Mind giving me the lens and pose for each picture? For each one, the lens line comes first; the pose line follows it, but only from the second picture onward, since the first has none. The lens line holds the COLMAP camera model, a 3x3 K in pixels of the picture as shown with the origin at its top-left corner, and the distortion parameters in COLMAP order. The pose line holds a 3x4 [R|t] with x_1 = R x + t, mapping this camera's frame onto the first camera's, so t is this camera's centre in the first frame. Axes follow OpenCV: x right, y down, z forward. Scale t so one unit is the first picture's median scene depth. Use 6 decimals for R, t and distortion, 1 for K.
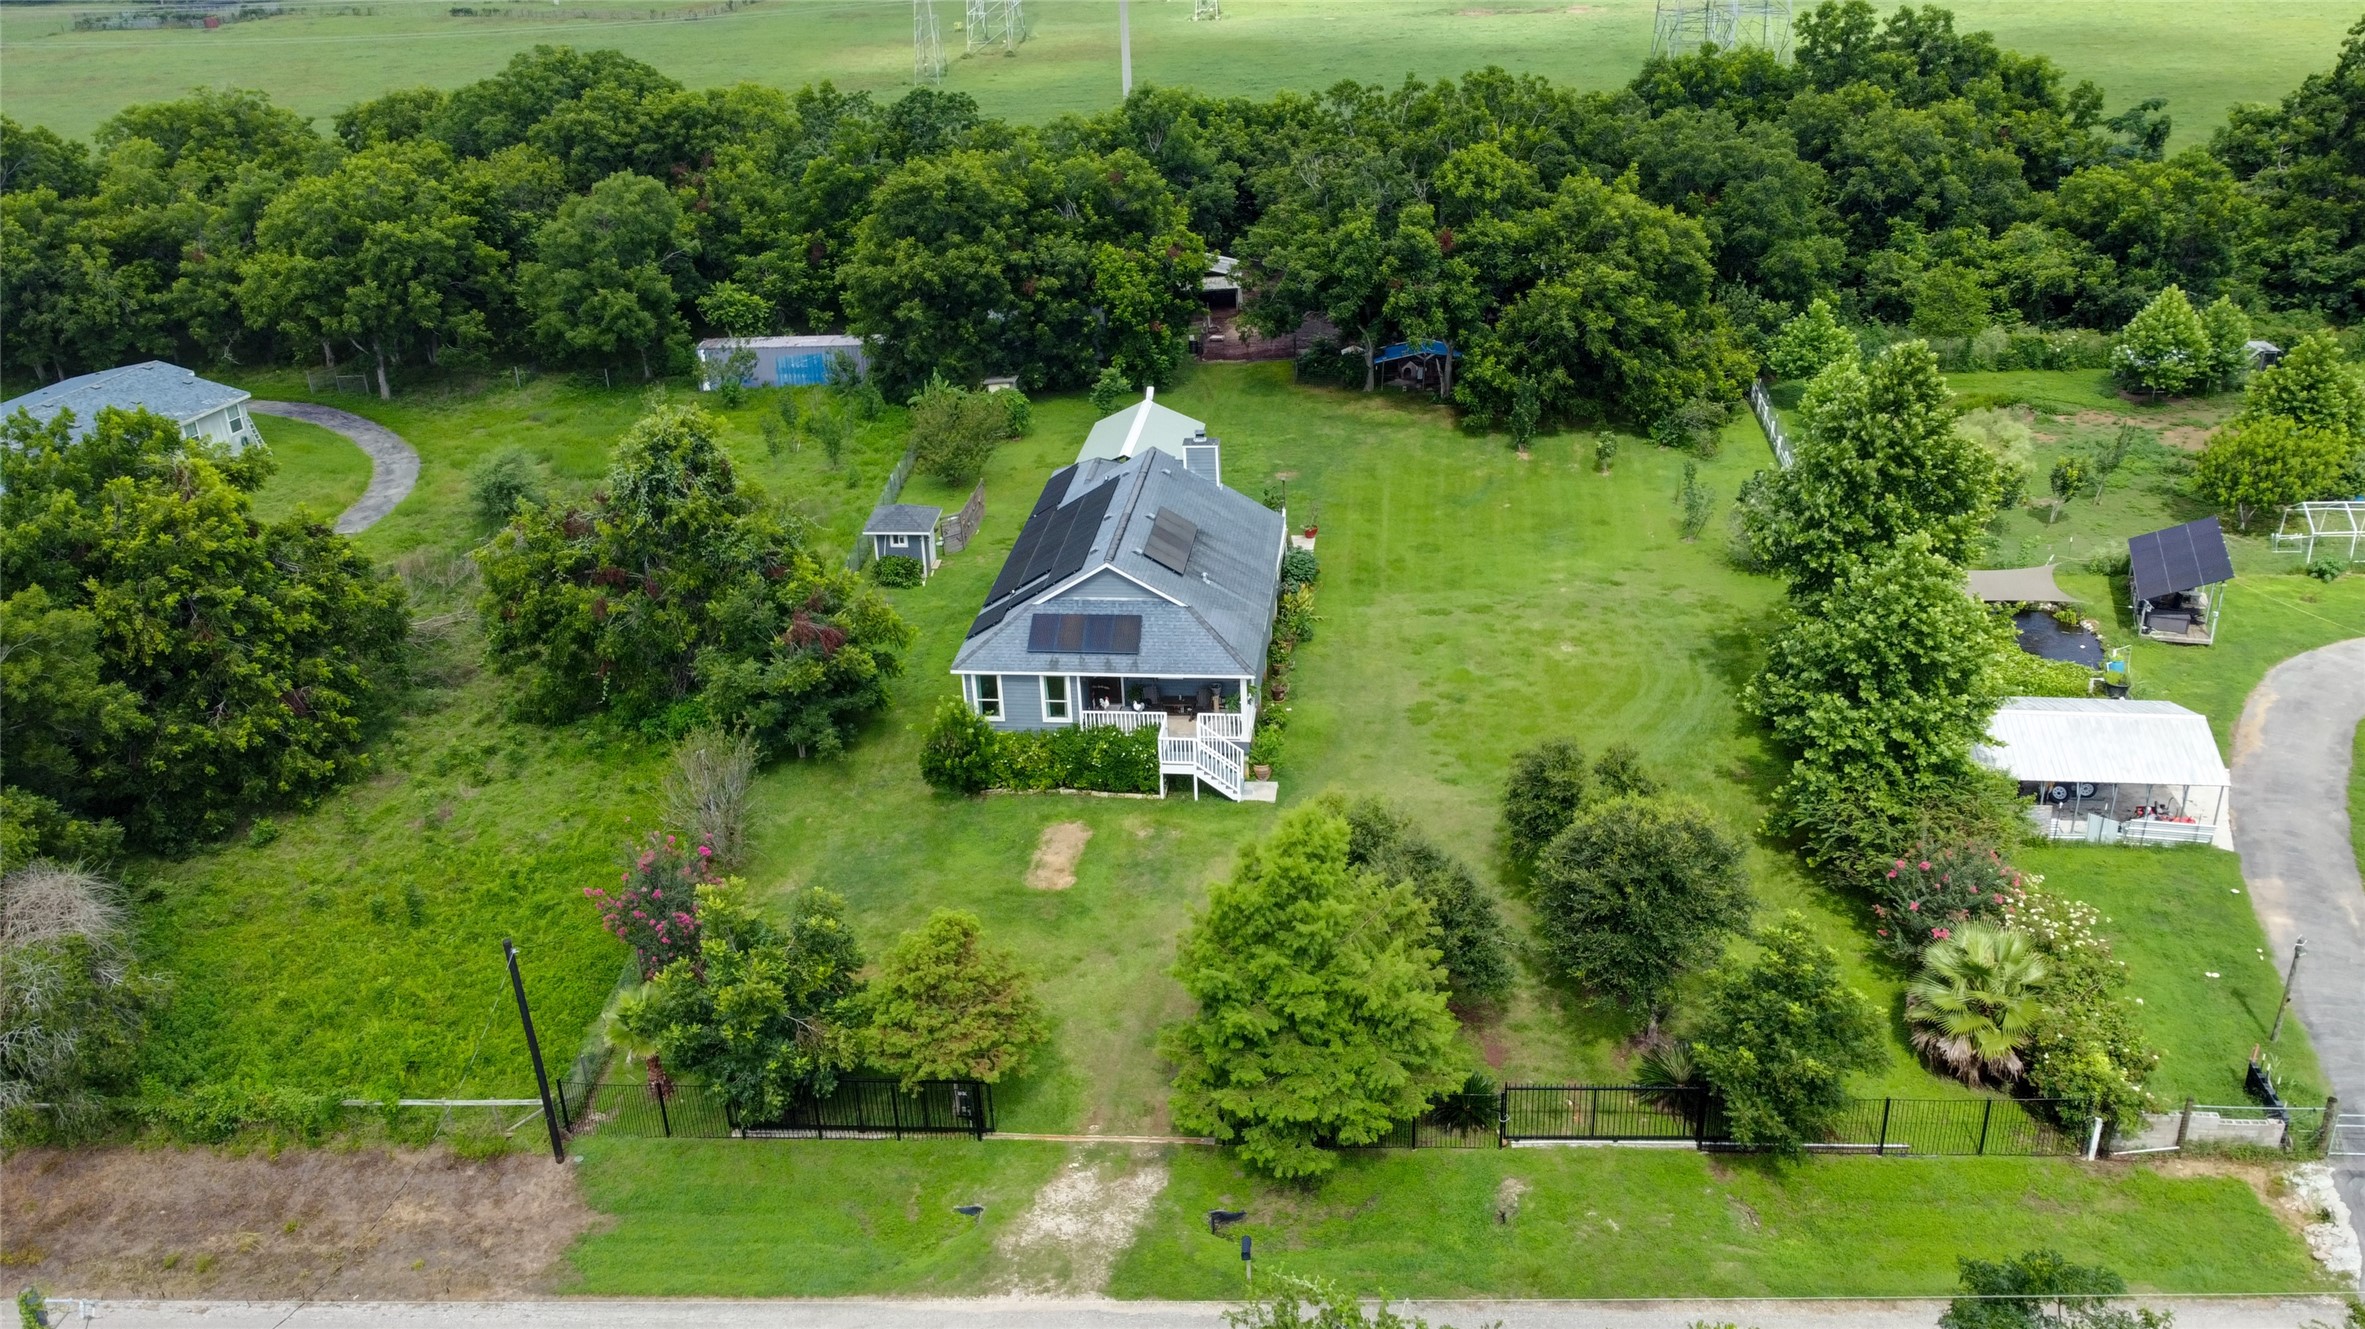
lens RADIAL K [[1849.3, 0, 1182.5], [0, 1849.3, 664.5], [0, 0, 1]] dist [0.000057, -0.005447]
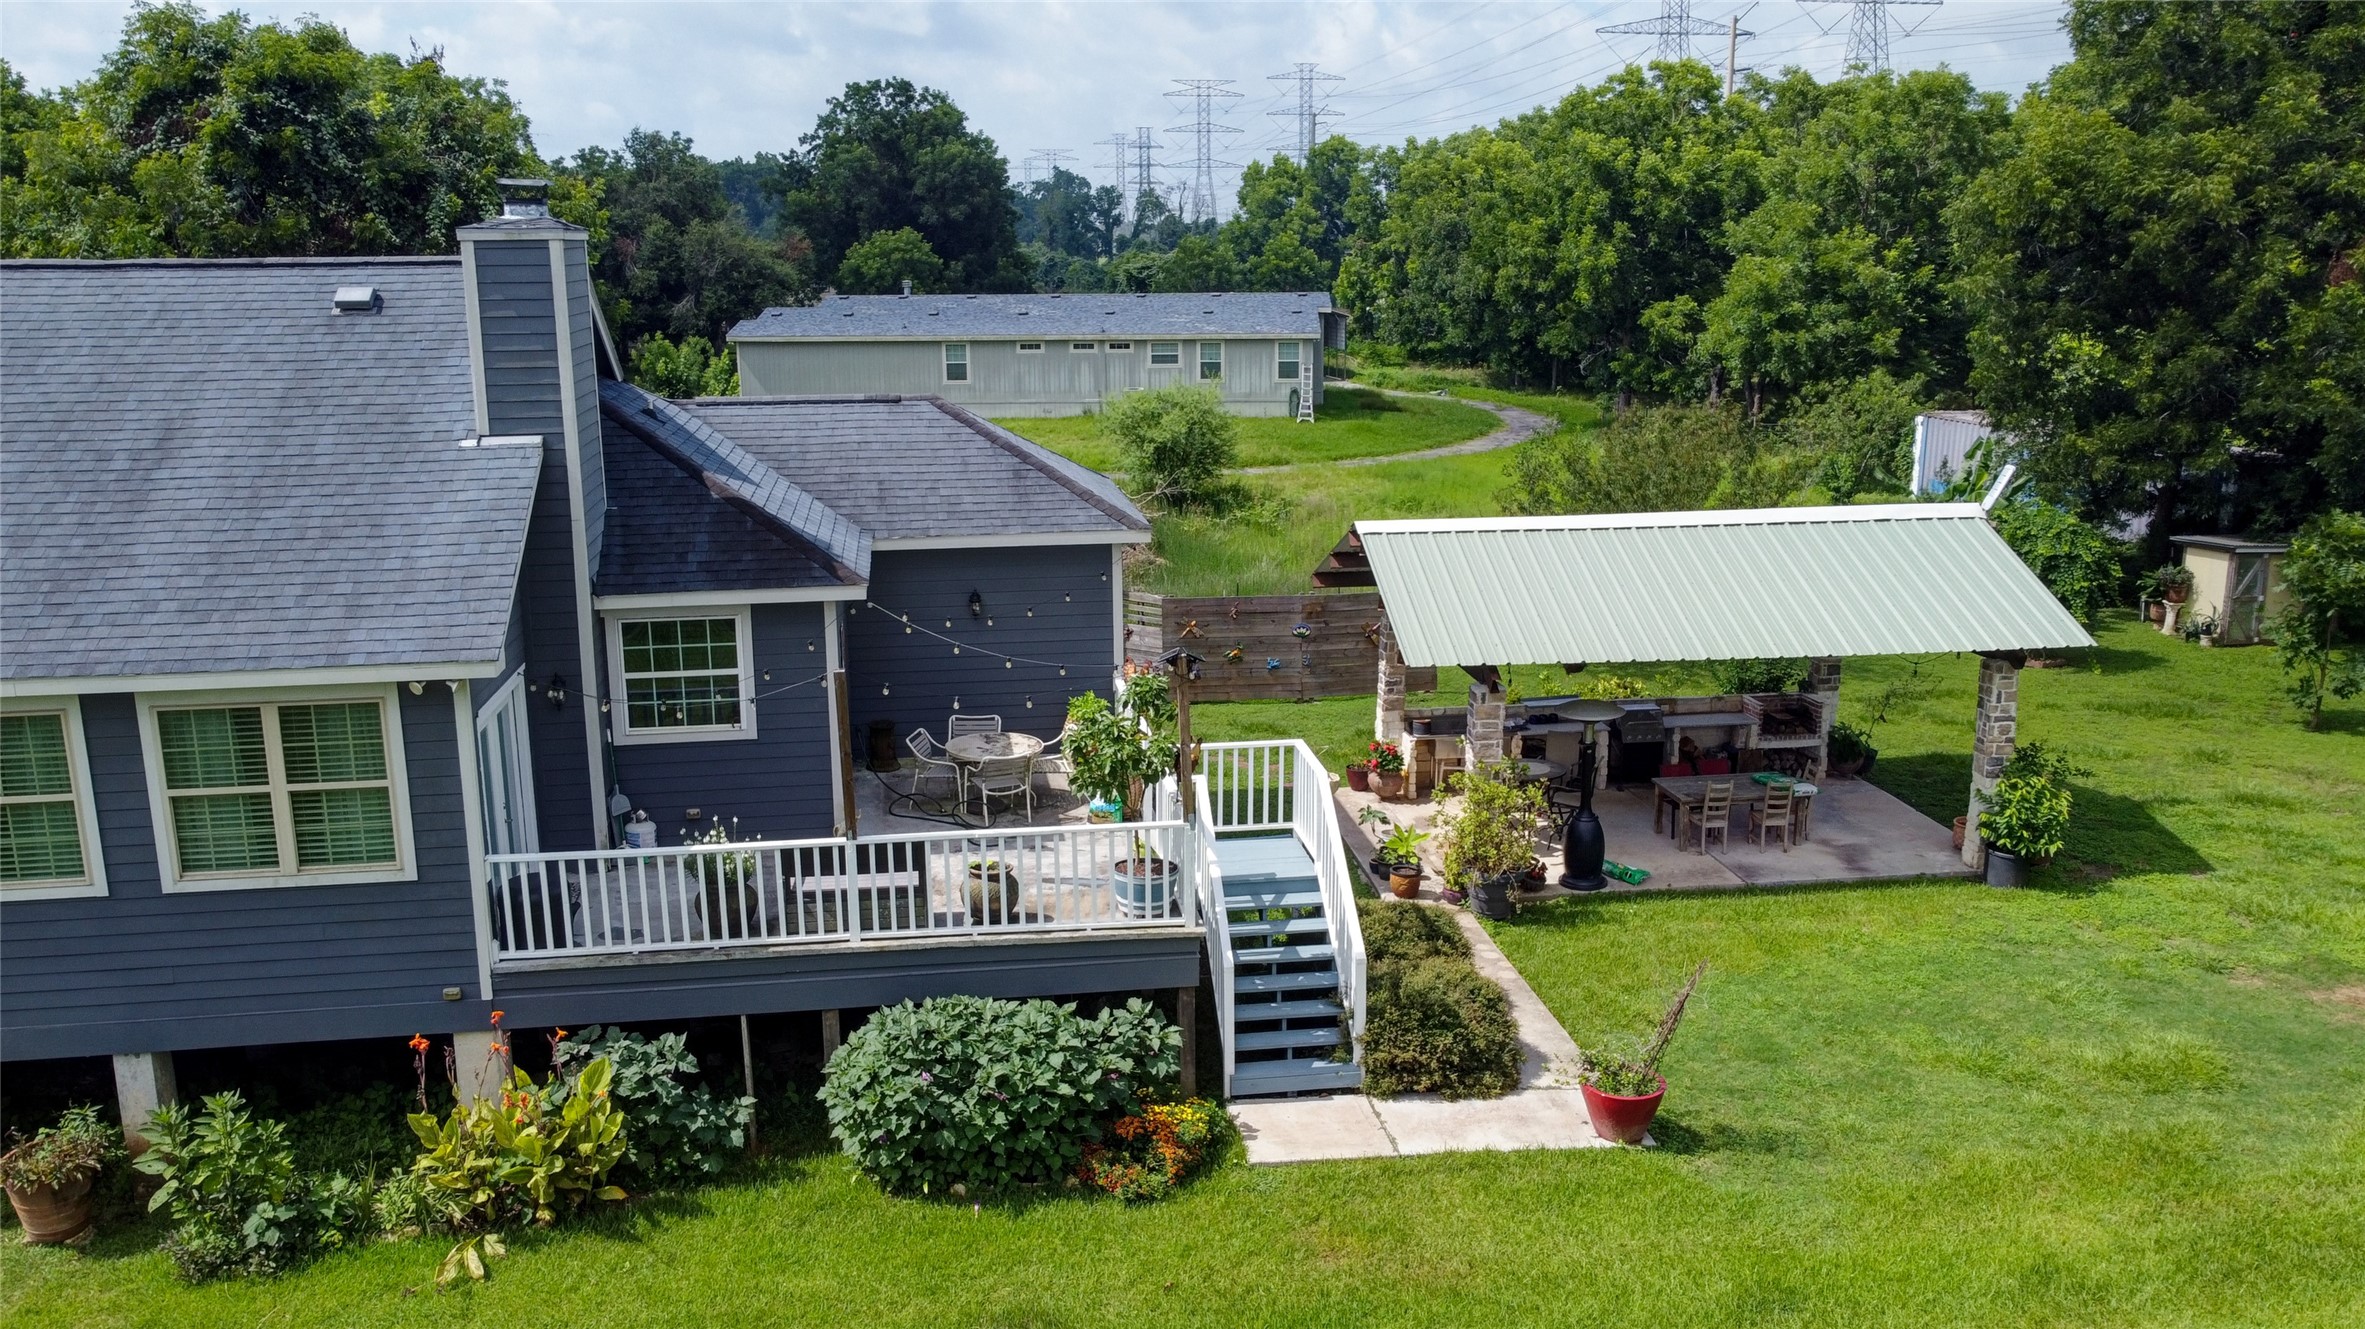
lens RADIAL K [[1849.3, 0, 1182.5], [0, 1849.3, 664.5], [0, 0, 1]] dist [0.000057, -0.005447]
pose [[0.244423, 0.252734, -0.936153, 0.190185], [-0.423814, 0.896183, 0.131288, -0.104153], [0.872146, 0.364665, 0.326160, 0.777703]]
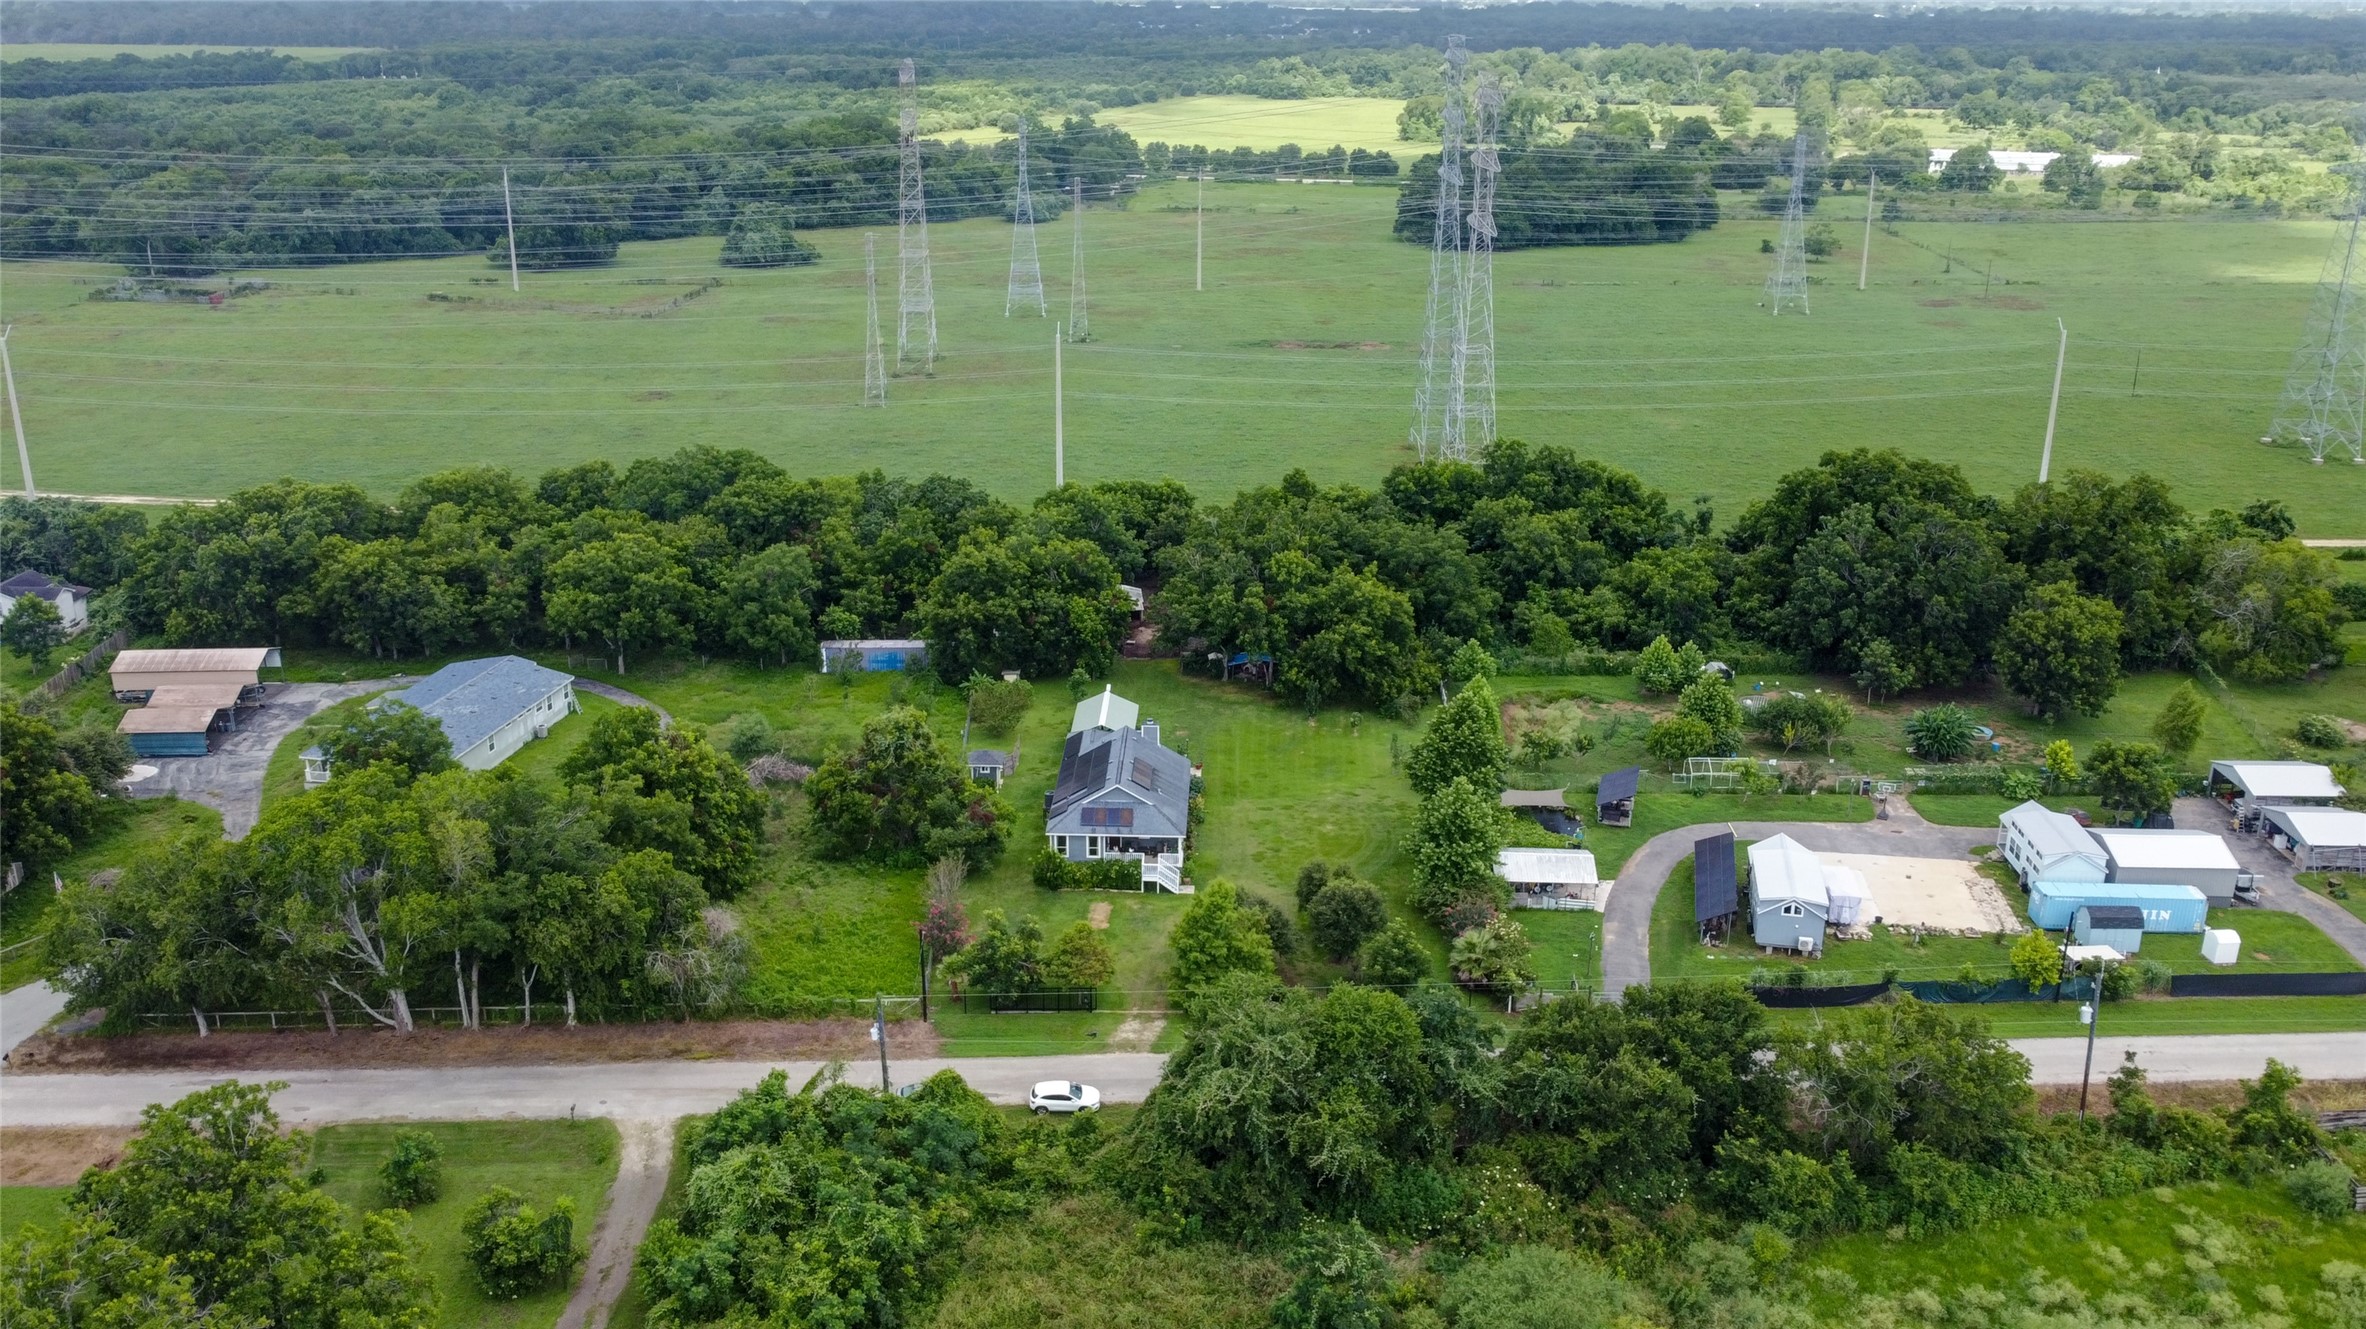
lens RADIAL K [[1850.1, 0, 1183.0], [0, 1850.1, 664.5], [0, 0, 1]] dist [0.000057, -0.005447]
pose [[0.995317, 0.014585, 0.095562, -0.110380], [-0.003961, 0.993876, -0.110429, 0.028617], [-0.096587, 0.109534, 0.989279, -0.751755]]
